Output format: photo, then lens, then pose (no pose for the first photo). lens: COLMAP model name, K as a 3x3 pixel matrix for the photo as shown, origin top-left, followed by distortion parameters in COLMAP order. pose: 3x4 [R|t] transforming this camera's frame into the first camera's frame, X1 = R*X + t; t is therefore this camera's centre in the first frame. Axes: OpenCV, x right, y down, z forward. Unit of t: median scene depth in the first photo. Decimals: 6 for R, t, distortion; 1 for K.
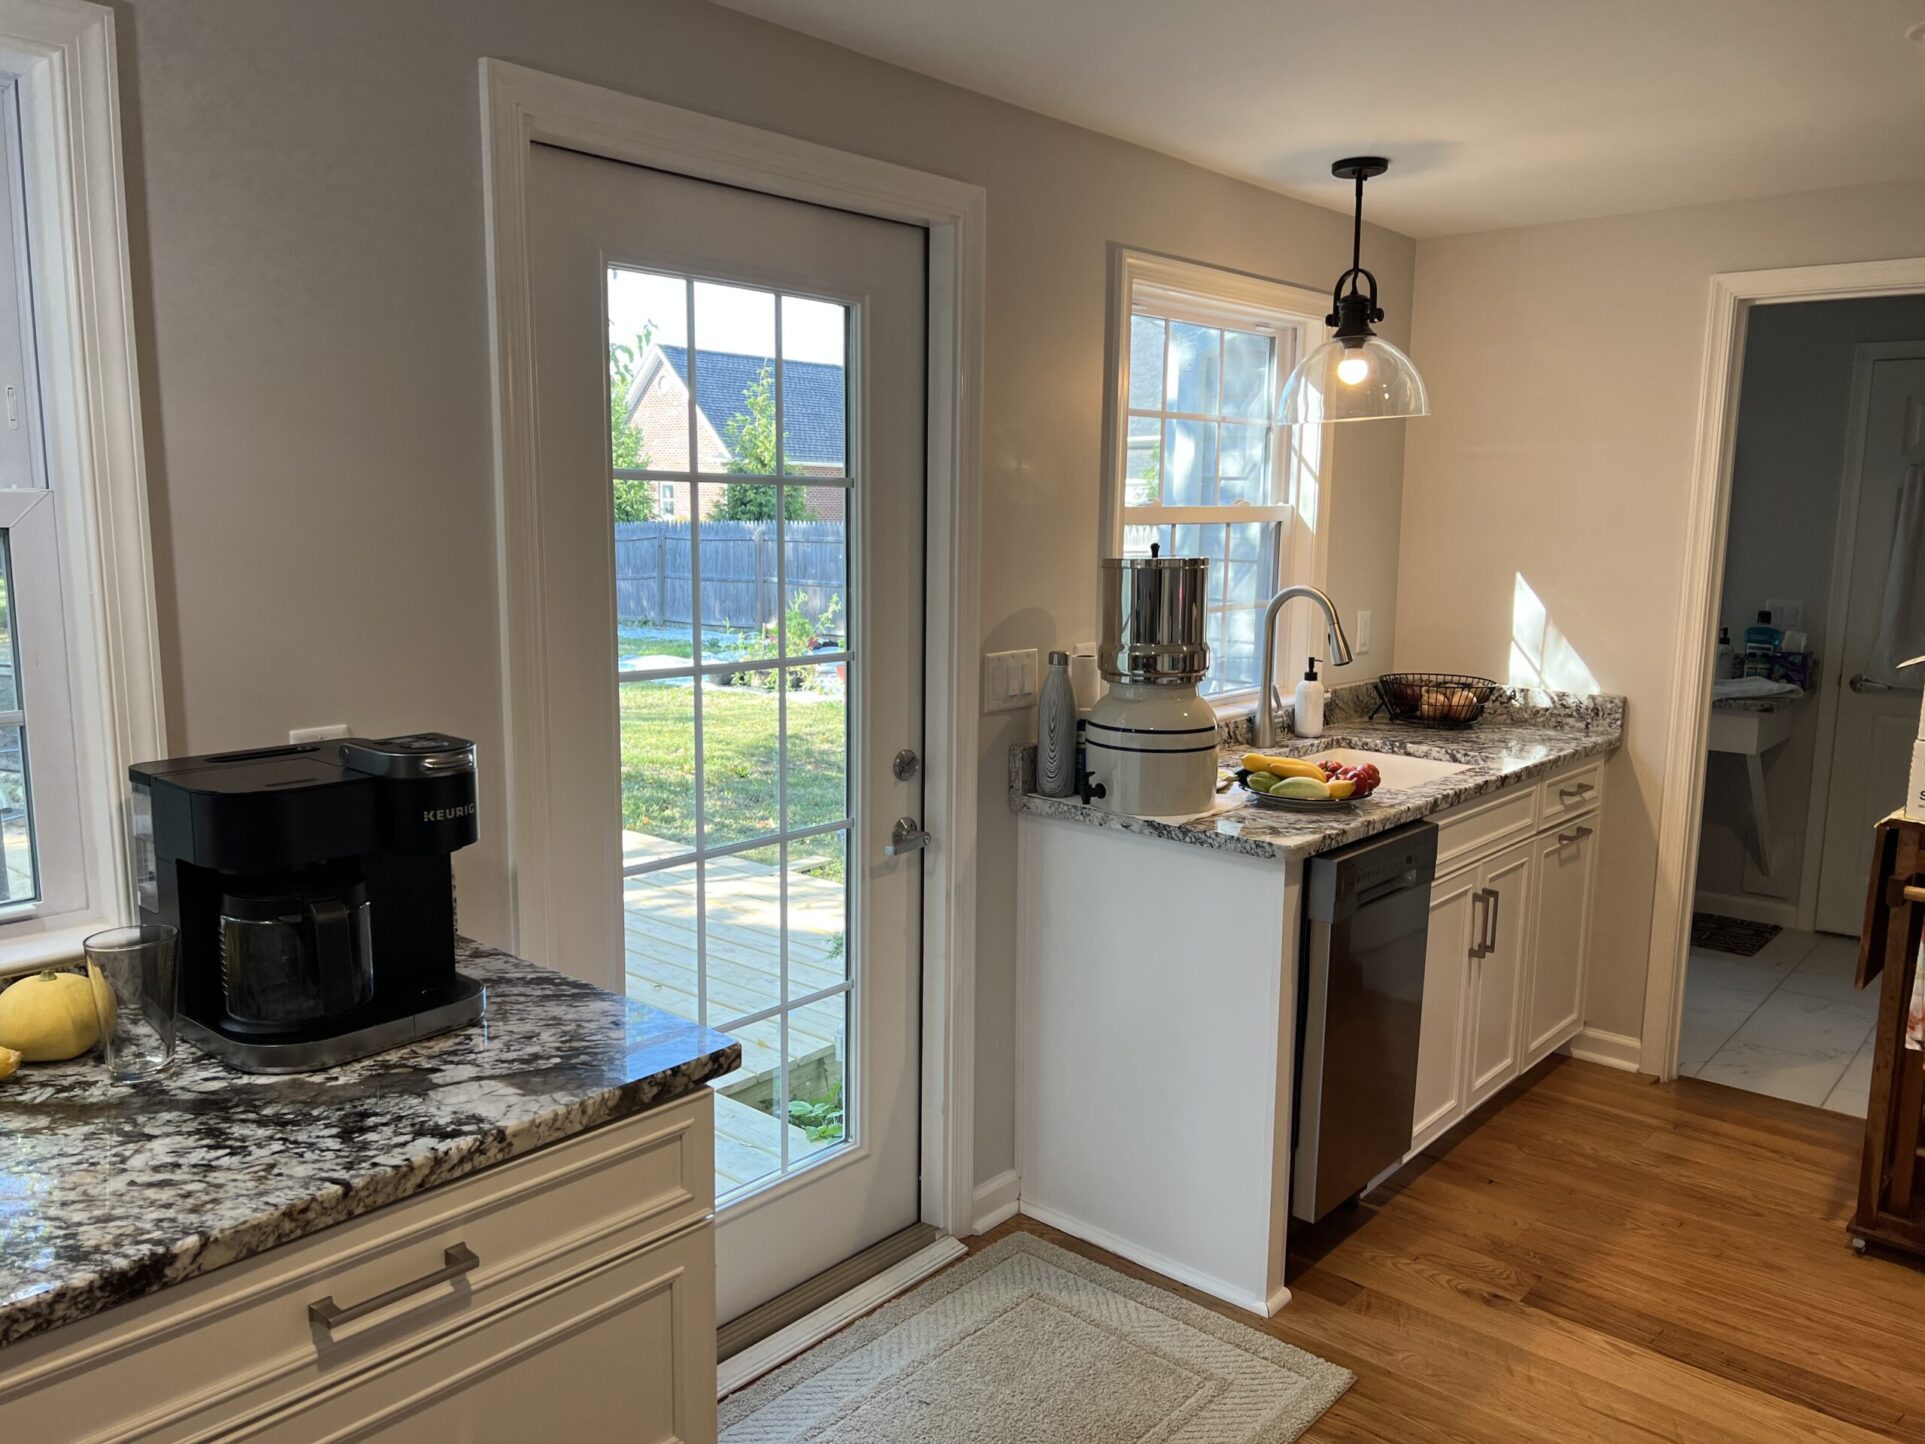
lens RADIAL K [[1452.5, 0, 960.4], [0, 1452.5, 710.9], [0, 0, 1]] dist [0.041212, -0.029914]
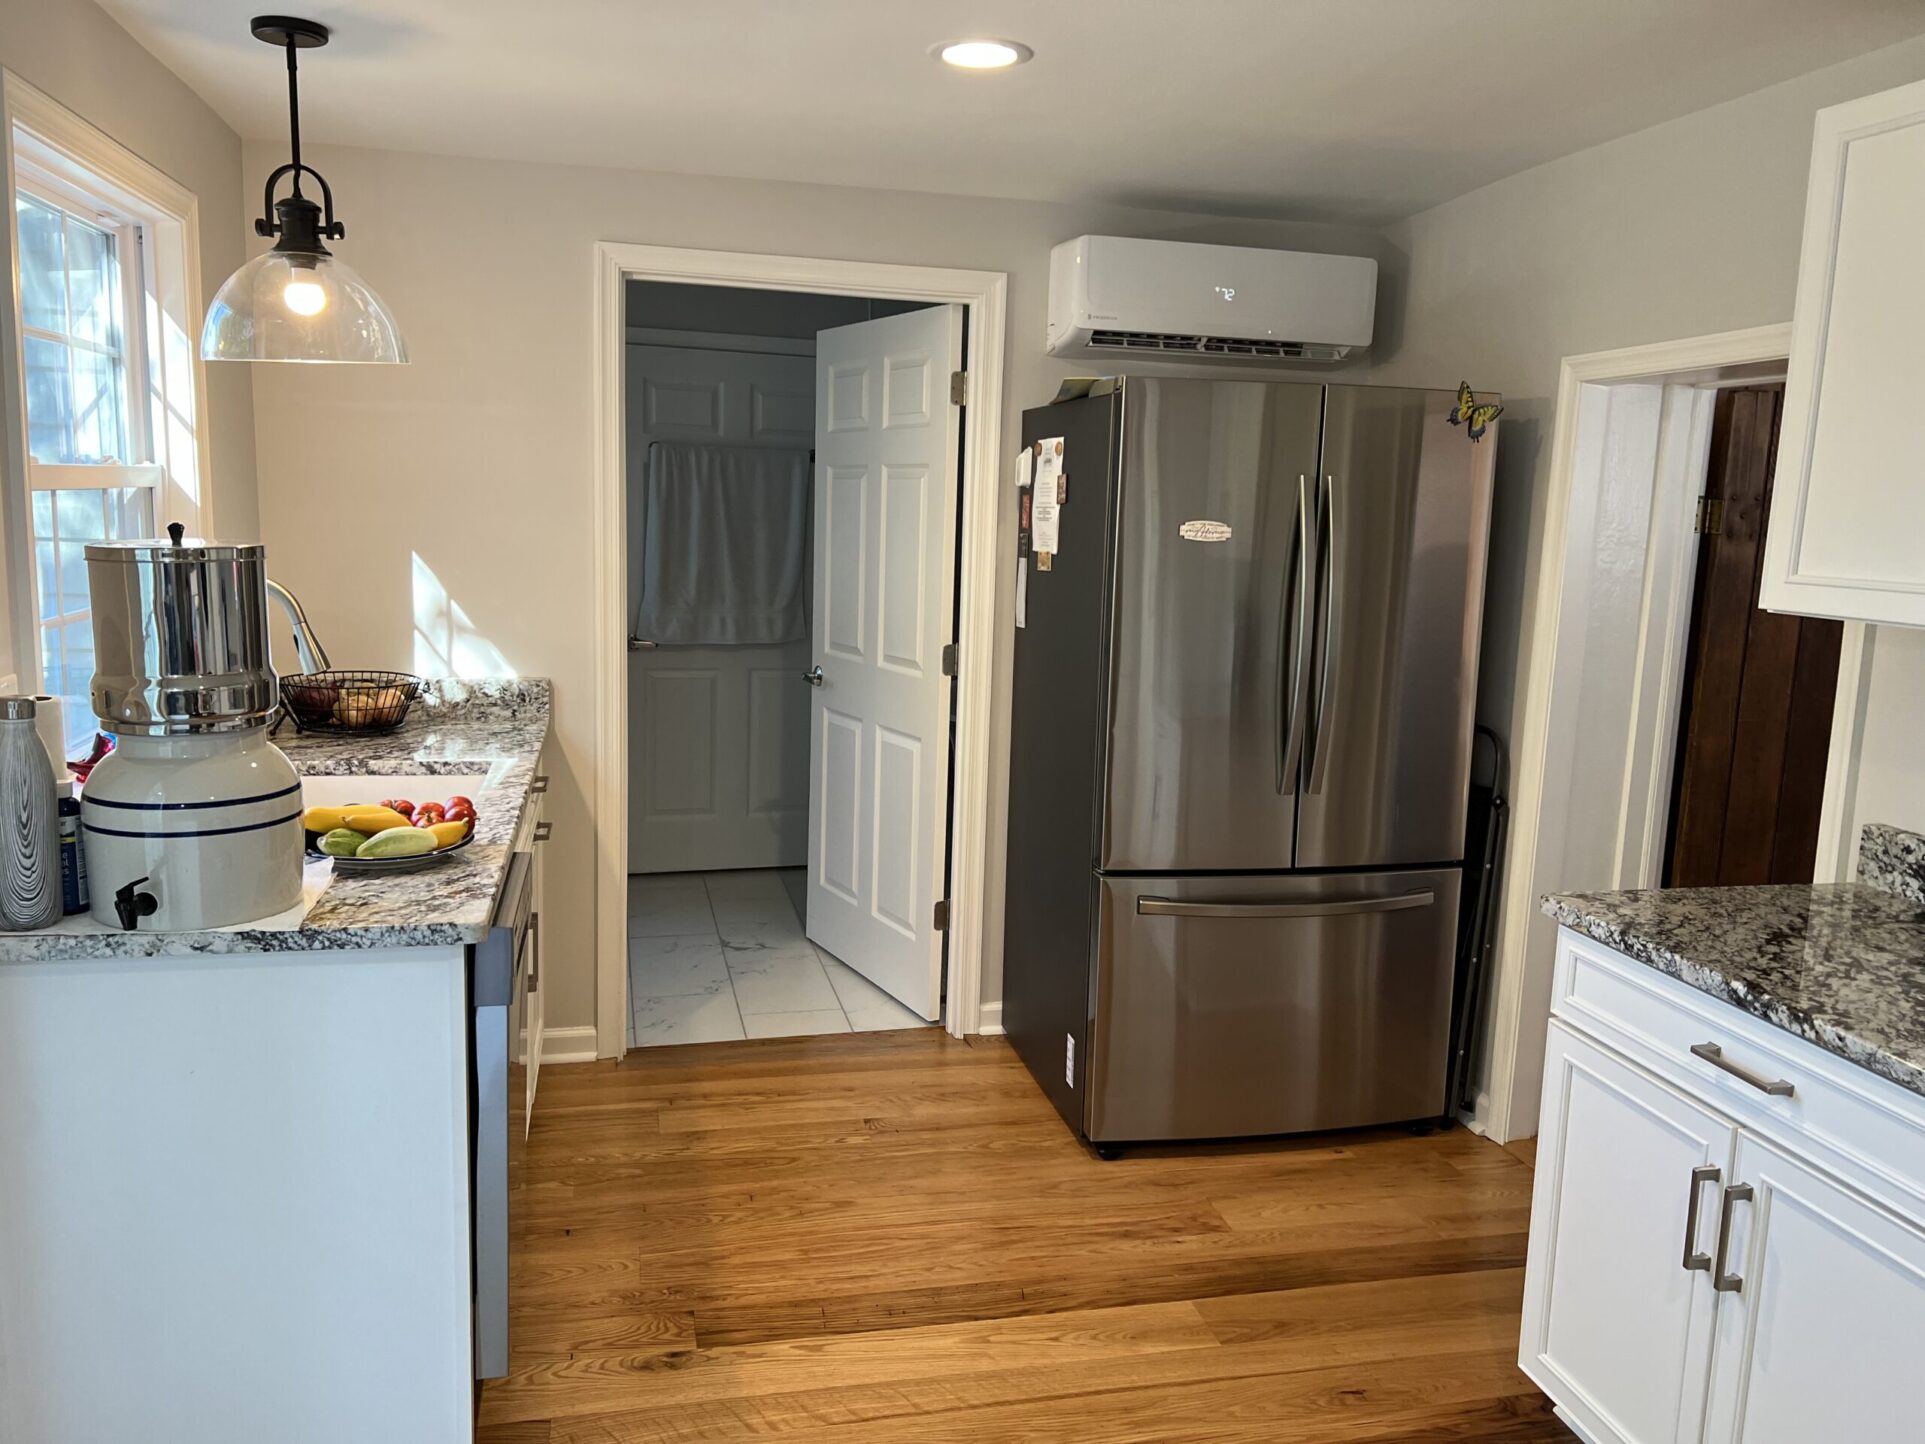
lens RADIAL K [[1452.5, 0, 972.4], [0, 1452.5, 716.4], [0, 0, 1]] dist [0.041212, -0.029914]
pose [[0.577805, -0.113831, 0.808198, -0.207009], [0.088301, 0.993133, 0.076749, -0.045385], [-0.811384, 0.027019, 0.583888, 0.296284]]
